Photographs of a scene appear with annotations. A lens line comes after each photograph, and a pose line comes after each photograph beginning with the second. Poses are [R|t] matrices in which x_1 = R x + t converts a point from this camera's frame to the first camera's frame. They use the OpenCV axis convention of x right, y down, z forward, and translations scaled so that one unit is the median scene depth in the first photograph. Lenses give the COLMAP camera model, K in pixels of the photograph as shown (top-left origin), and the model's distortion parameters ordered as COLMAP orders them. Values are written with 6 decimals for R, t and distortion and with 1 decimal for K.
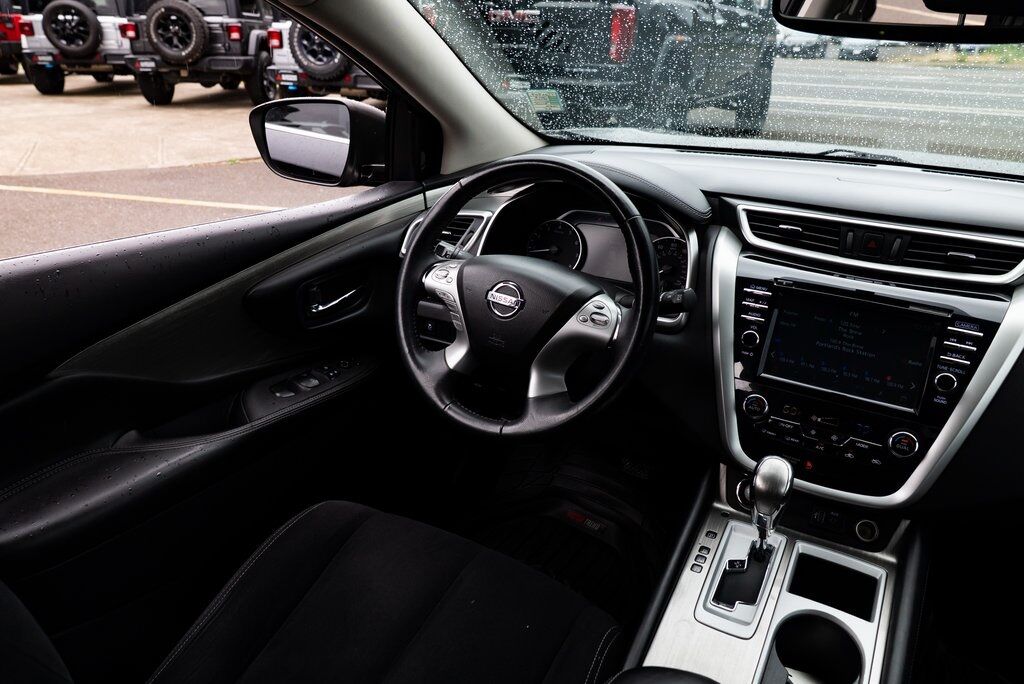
lens RADIAL K [[696.6, 0, 512.0], [0, 696.6, 342.0], [0, 0, 1]] dist [-0.036568, 0.022936]
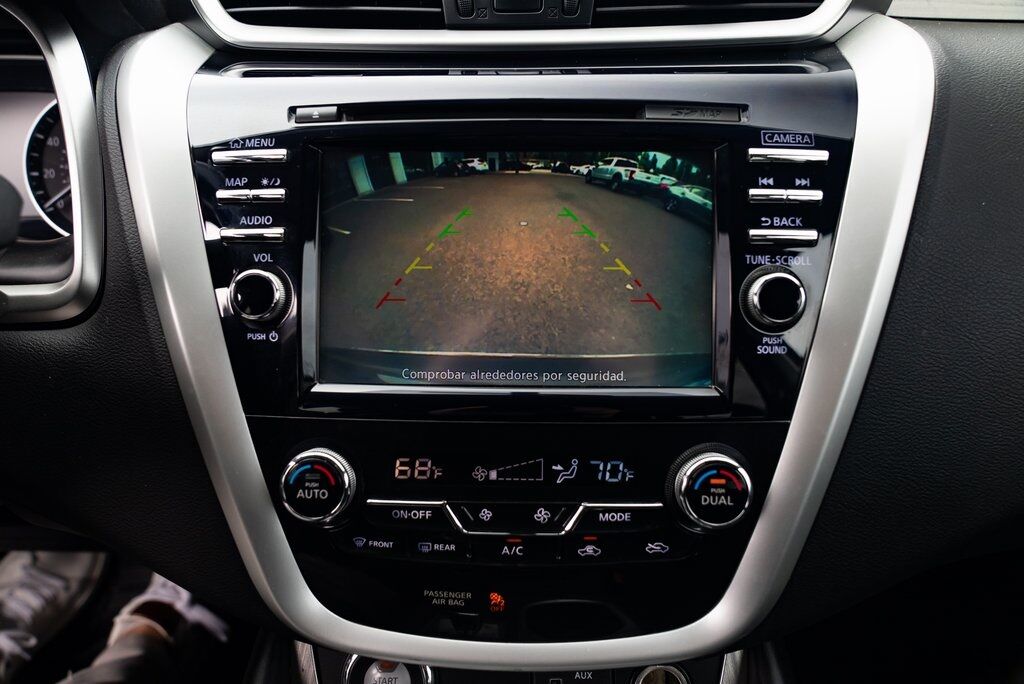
lens RADIAL K [[696.6, 0, 512.0], [0, 696.6, 342.0], [0, 0, 1]] dist [-0.036568, 0.022936]
pose [[0.886158, -0.240273, 0.396224, 0.302658], [0.219904, 0.970704, 0.096825, 0.012590], [-0.407881, 0.001329, 0.913034, 0.619171]]
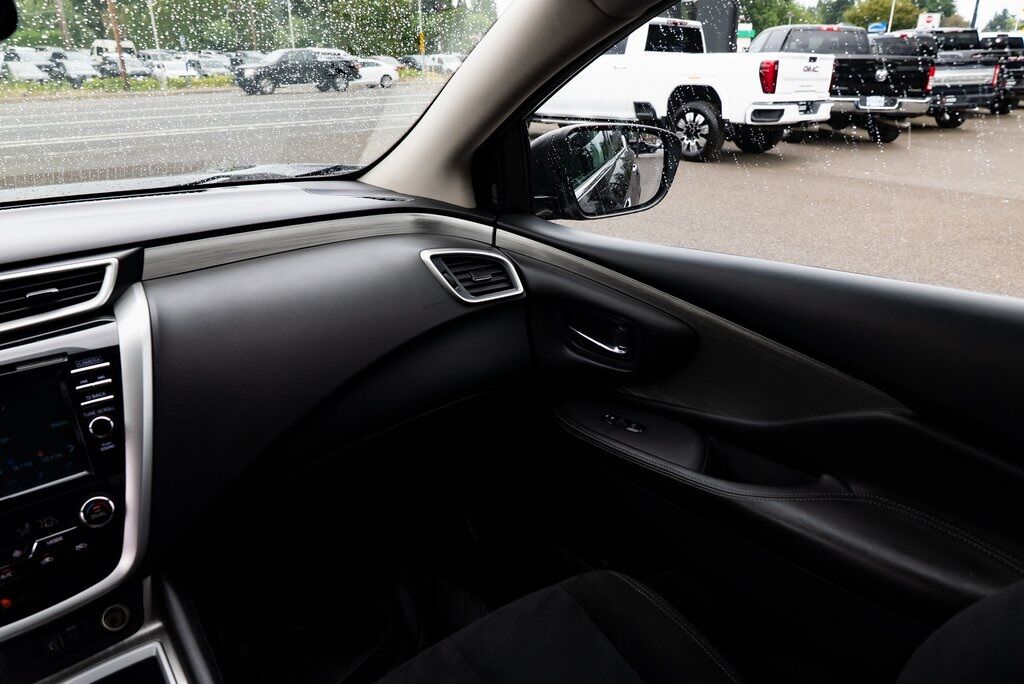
lens RADIAL K [[693.6, 0, 512.0], [0, 693.6, 342.0], [0, 0, 1]] dist [-0.009041, -0.002688]
pose [[0.360271, -0.374058, 0.854567, 0.080538], [0.408109, 0.886967, 0.216187, -0.013699], [-0.838839, 0.270871, 0.472205, 0.082196]]
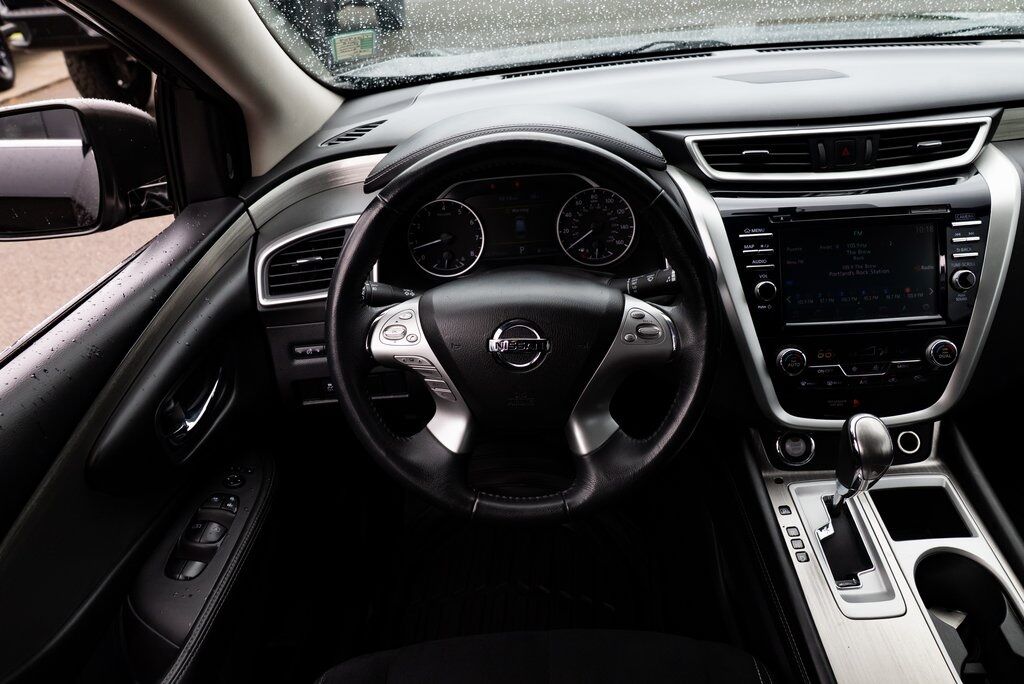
lens RADIAL K [[696.6, 0, 512.0], [0, 696.6, 342.0], [0, 0, 1]] dist [-0.036568, 0.022936]
pose [[0.861020, -0.337193, 0.380717, -0.278962], [0.285741, 0.940018, 0.186328, -0.191950], [-0.420709, -0.051646, 0.905724, 0.327453]]
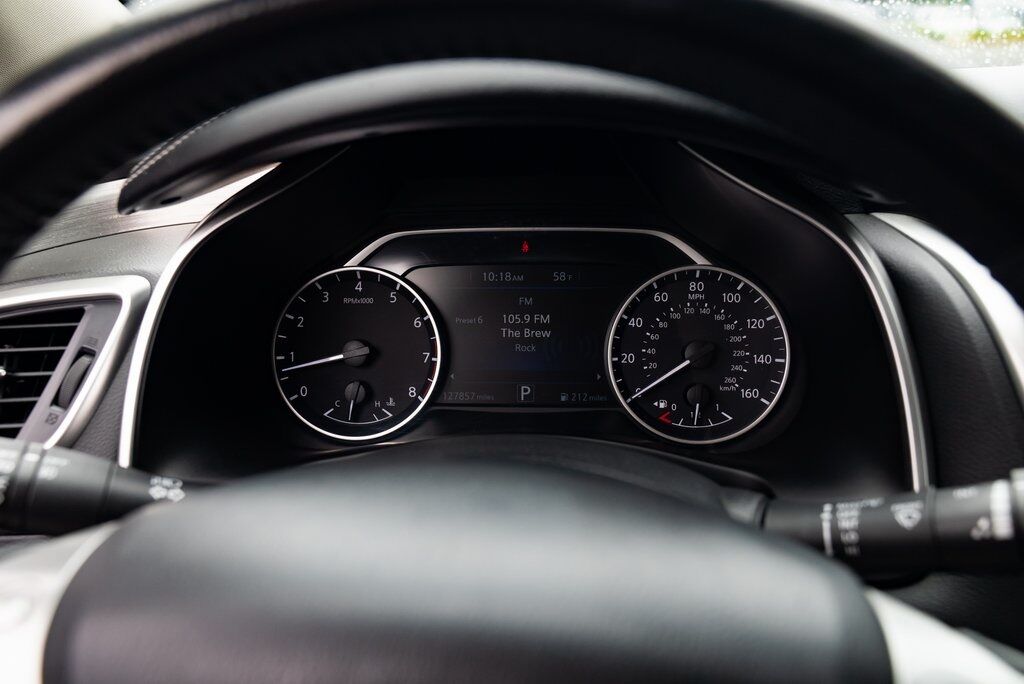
lens RADIAL K [[809.2, 0, 512.0], [0, 809.2, 342.0], [0, 0, 1]] dist [0.000338, 0.000335]
pose [[0.896717, -0.188693, 0.400368, -0.040977], [0.210337, 0.977574, -0.010368, -0.152670], [-0.389433, 0.093509, 0.916296, 0.777570]]
